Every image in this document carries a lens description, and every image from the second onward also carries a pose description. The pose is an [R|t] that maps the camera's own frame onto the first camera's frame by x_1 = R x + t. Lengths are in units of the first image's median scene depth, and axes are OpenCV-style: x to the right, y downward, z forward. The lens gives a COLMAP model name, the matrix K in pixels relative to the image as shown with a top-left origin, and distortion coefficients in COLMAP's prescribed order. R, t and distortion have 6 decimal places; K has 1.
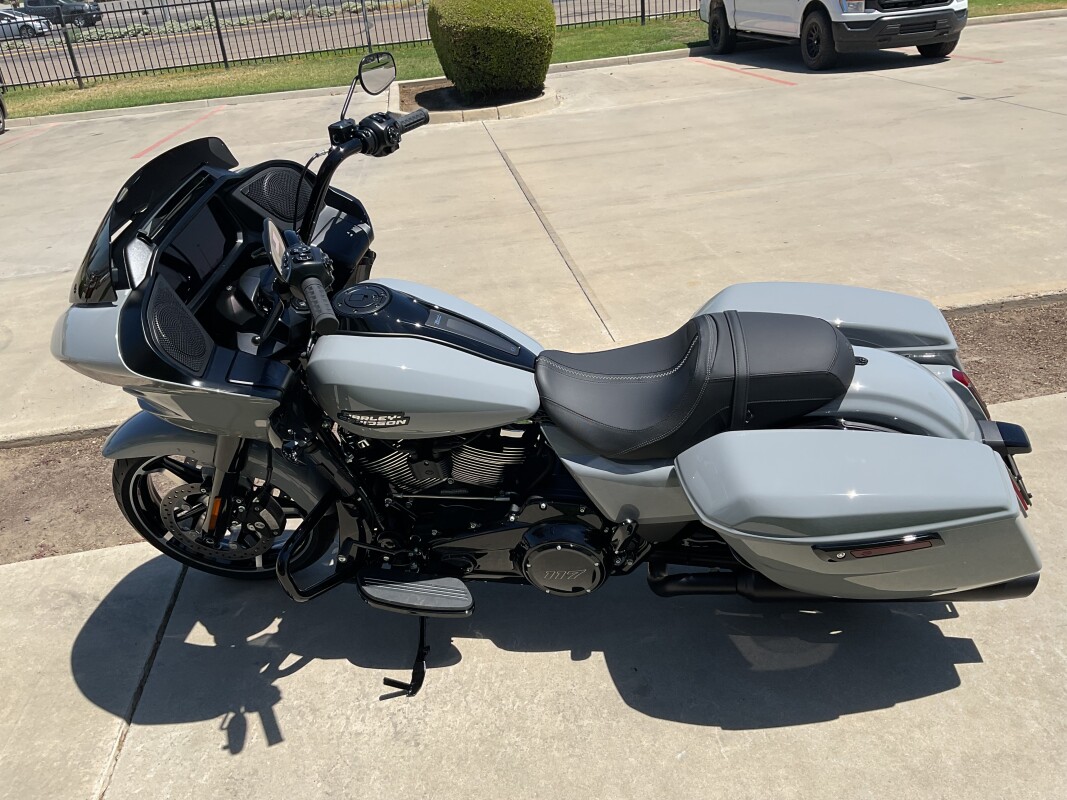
lens RADIAL K [[880.1, 0, 533.5], [0, 880.1, 400.0], [0, 0, 1]] dist [0.075342, -0.139076]
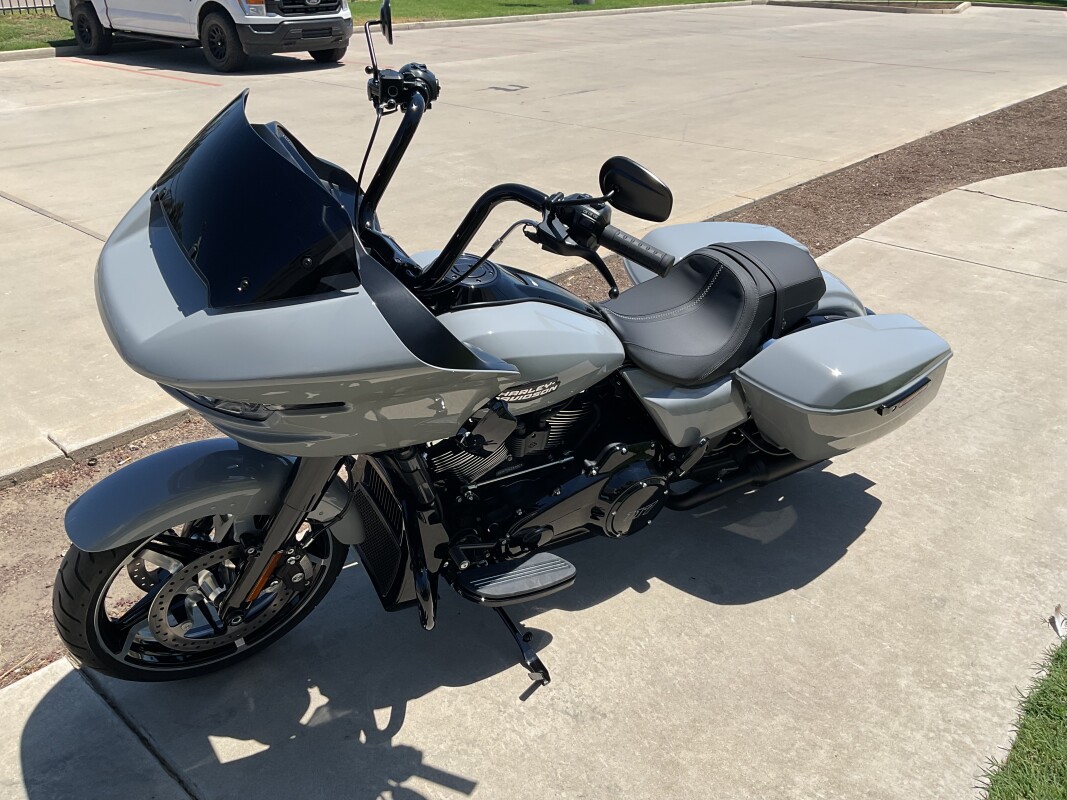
lens RADIAL K [[880.1, 0, 533.5], [0, 880.1, 400.0], [0, 0, 1]] dist [0.075342, -0.139076]
pose [[0.759512, -0.206956, 0.616694, -0.501203], [0.213378, 0.974848, 0.064354, -0.018867], [-0.614501, 0.082711, 0.784568, 0.180903]]
